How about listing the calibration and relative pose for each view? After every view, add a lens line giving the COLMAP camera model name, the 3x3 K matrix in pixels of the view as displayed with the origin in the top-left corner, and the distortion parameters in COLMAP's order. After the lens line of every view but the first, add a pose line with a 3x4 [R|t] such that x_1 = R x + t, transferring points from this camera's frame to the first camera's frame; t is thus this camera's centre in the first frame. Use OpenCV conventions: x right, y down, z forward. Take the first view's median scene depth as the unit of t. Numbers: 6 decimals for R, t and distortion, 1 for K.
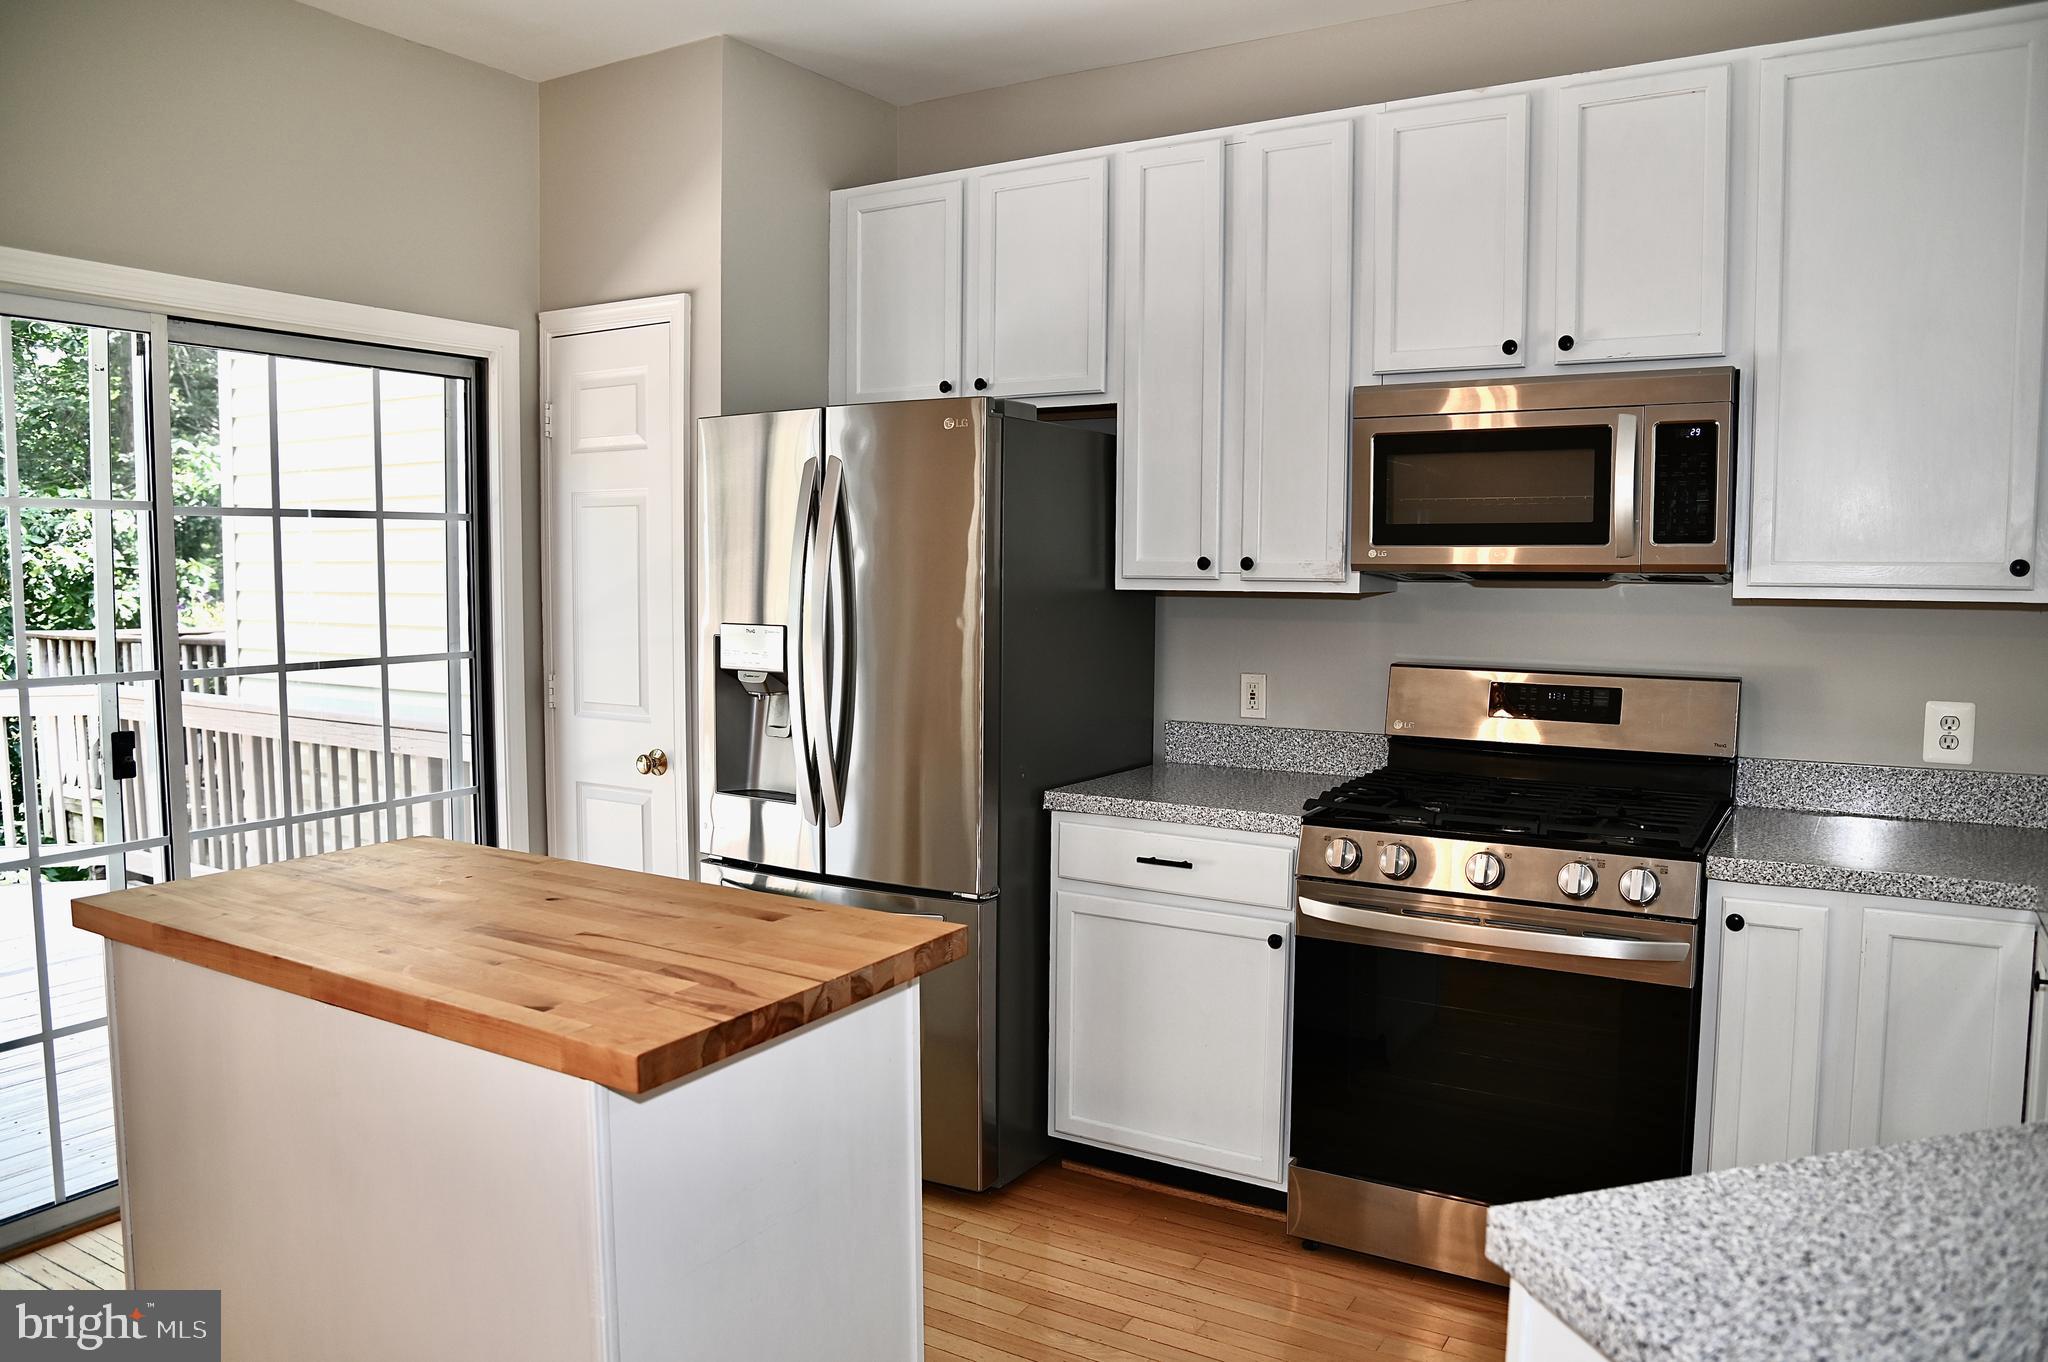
lens RADIAL K [[1444.9, 0, 1022.2], [0, 1444.9, 679.3], [0, 0, 1]] dist [-0.097787, 0.055547]
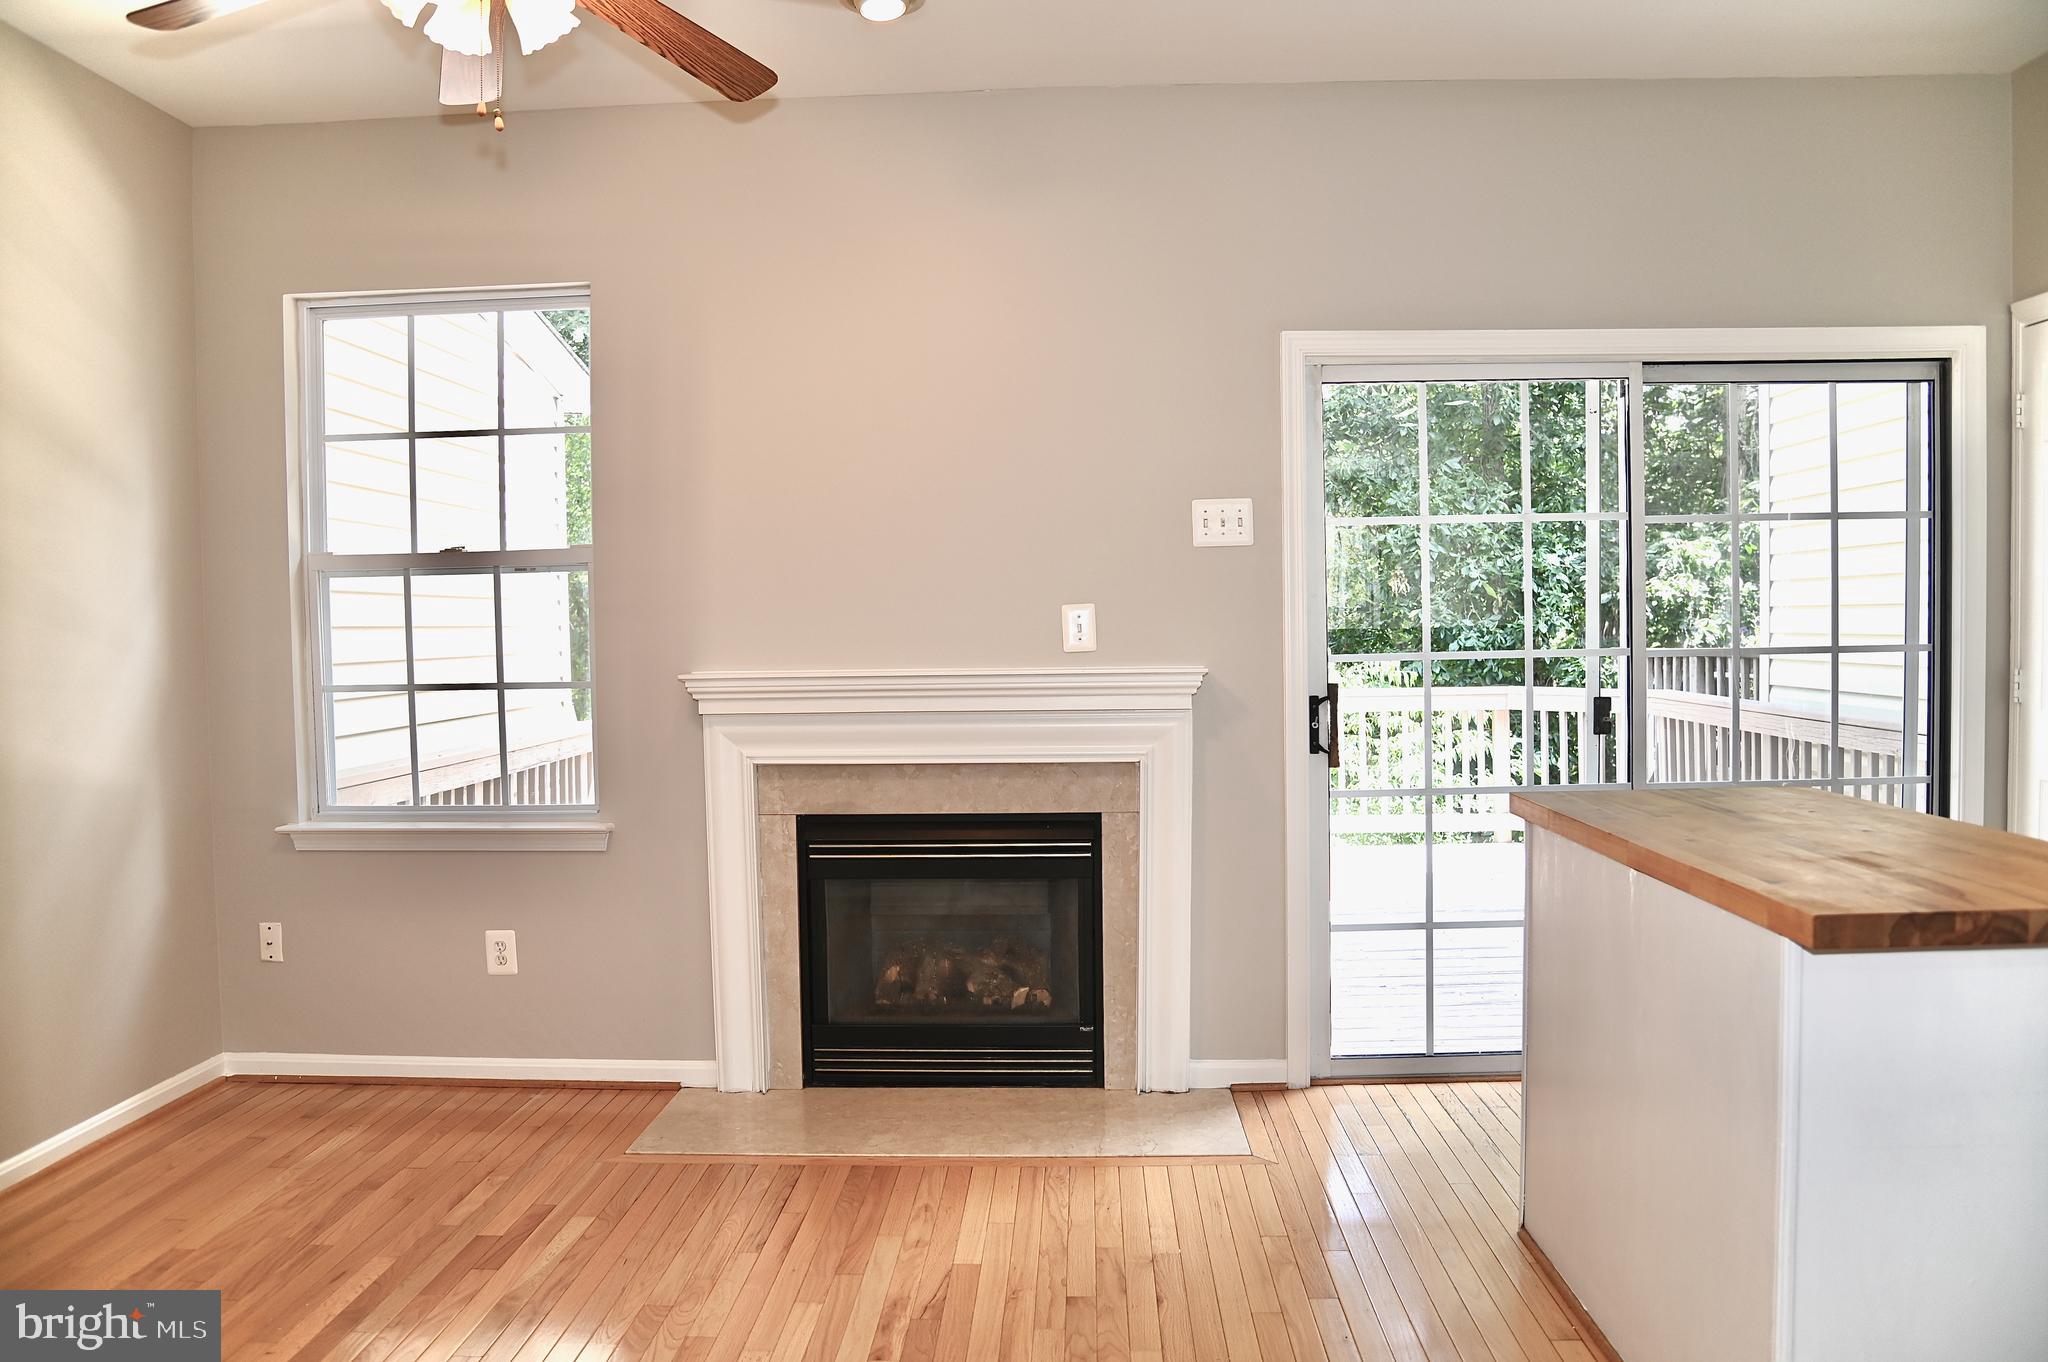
lens RADIAL K [[1444.9, 0, 1038.6], [0, 1444.9, 677.0], [0, 0, 1]] dist [-0.097787, 0.055547]
pose [[0.492560, 0.016201, -0.870128, 0.220831], [-0.050676, 0.998664, -0.010093, 0.058475], [0.868802, 0.049066, 0.492723, -0.071834]]
